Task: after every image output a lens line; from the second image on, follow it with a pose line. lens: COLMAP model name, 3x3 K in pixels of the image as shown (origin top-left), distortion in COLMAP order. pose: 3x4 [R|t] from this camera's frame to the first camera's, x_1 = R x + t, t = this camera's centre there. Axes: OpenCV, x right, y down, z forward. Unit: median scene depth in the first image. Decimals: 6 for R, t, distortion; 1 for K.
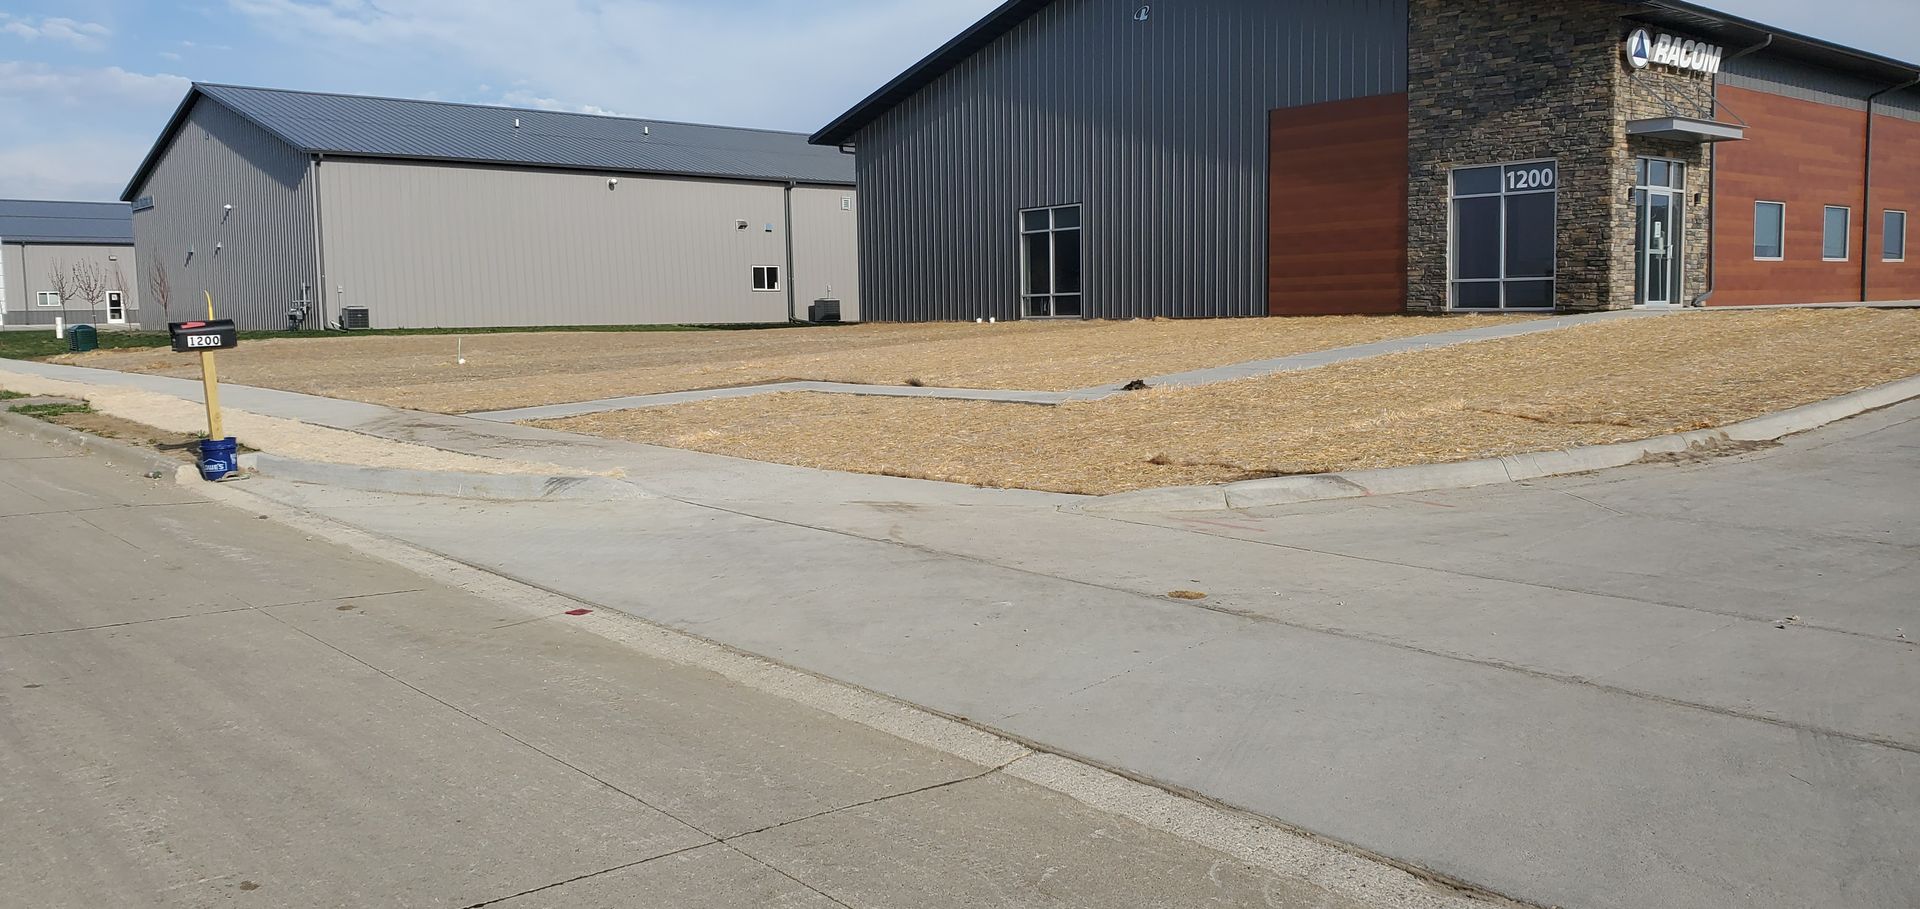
lens RADIAL K [[1539.5, 0, 1015.0], [0, 1539.5, 448.5], [0, 0, 1]] dist [0.013103, -0.002829]
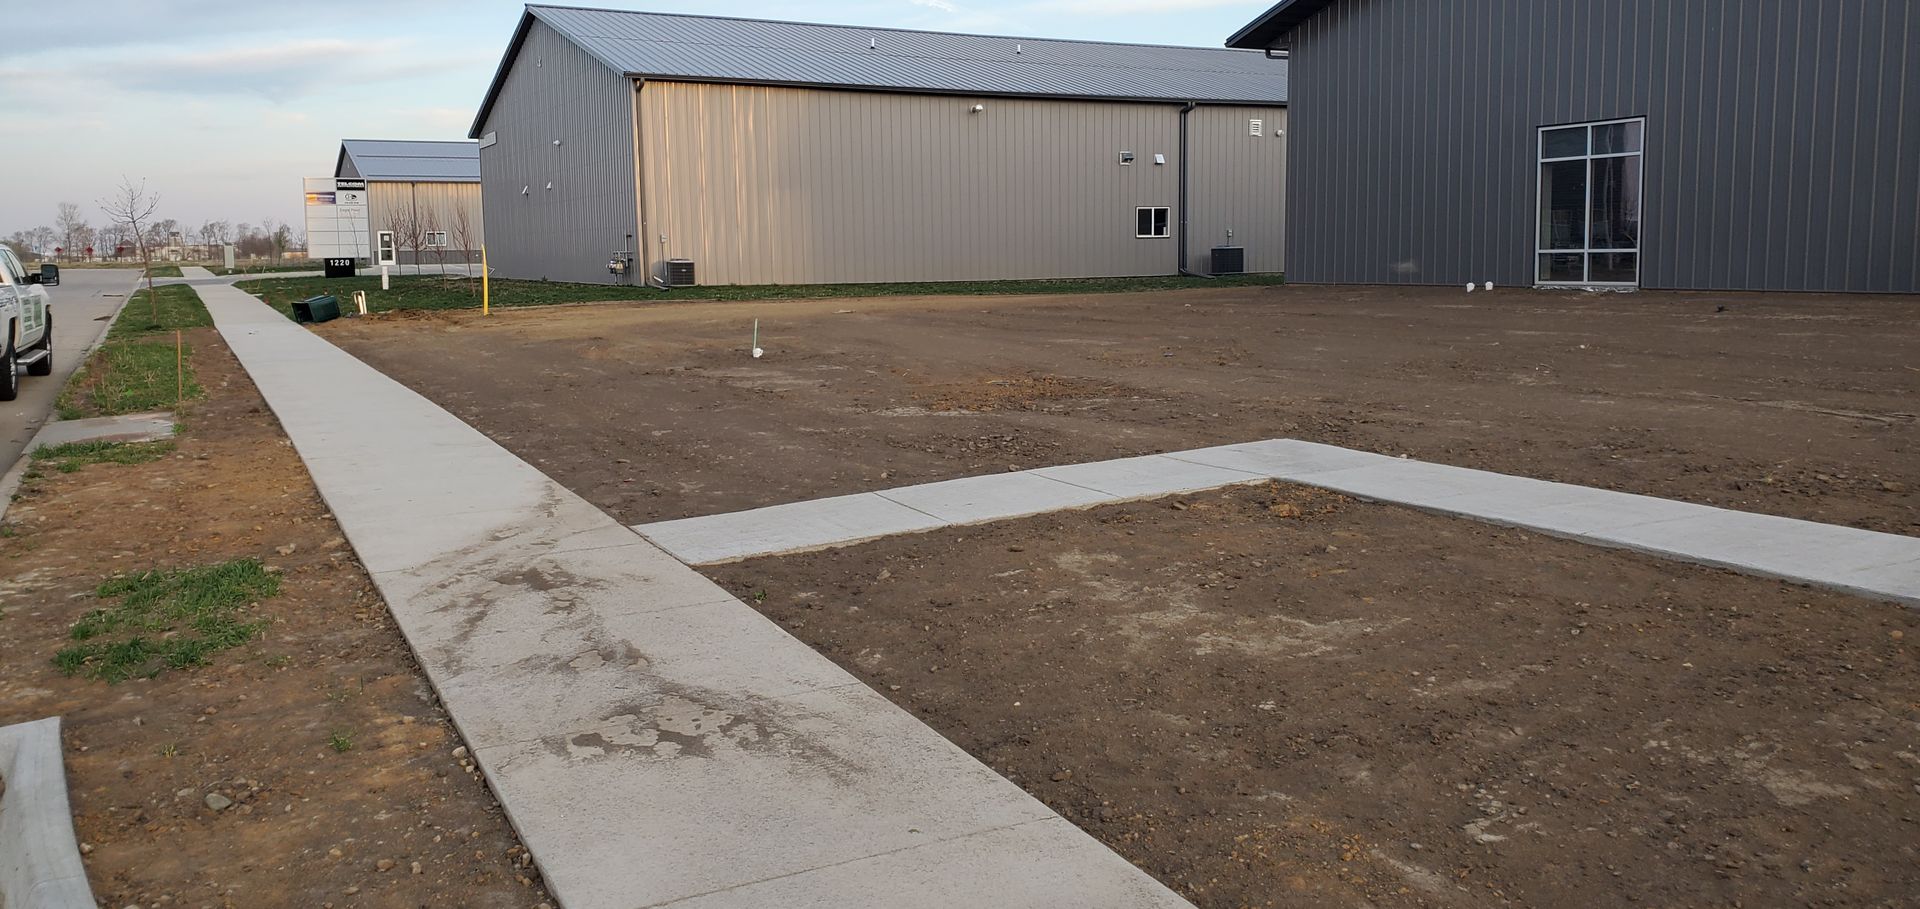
lens RADIAL K [[1539.5, 0, 1015.0], [0, 1539.5, 448.5], [0, 0, 1]] dist [0.013103, -0.002829]
pose [[0.973257, 0.032054, -0.227471, -0.044270], [-0.022440, 0.998747, 0.044726, -0.025840], [0.228620, -0.038425, 0.972757, 0.184897]]
